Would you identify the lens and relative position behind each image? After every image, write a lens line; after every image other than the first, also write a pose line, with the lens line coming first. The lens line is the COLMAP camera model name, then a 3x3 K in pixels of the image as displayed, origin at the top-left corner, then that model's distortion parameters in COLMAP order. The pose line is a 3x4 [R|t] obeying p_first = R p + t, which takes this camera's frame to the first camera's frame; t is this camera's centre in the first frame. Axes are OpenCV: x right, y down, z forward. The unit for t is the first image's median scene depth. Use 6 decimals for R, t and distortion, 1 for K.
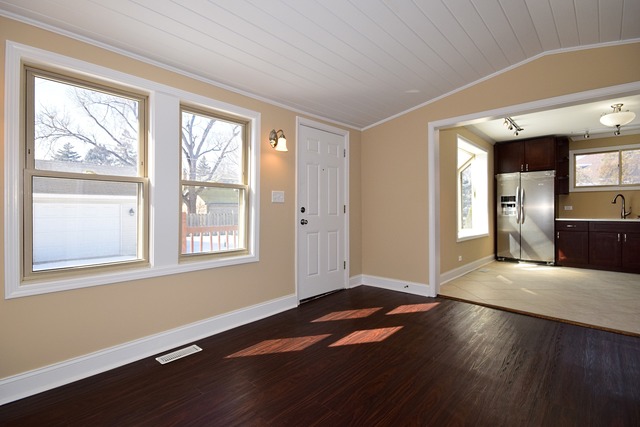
lens RADIAL K [[307.5, 0, 320.0], [0, 307.5, 213.5], [0, 0, 1]] dist [0.003872, 0.000387]
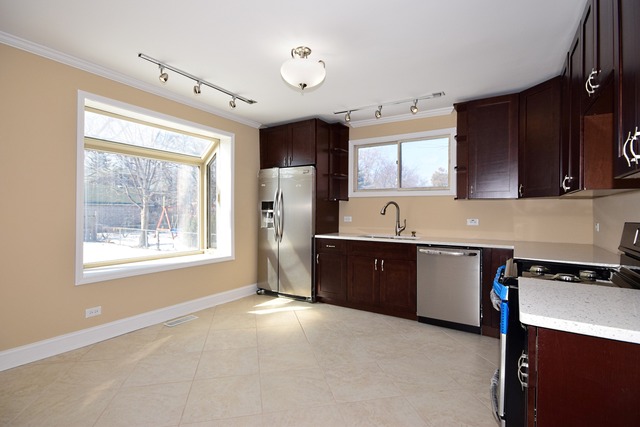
lens RADIAL K [[307.5, 0, 320.0], [0, 307.5, 213.5], [0, 0, 1]] dist [0.003872, 0.000387]
pose [[0.983062, 0.005302, 0.183196, 0.610599], [-0.005115, 0.999986, -0.001492, -0.029706], [-0.183201, 0.000530, 0.983075, 0.296497]]
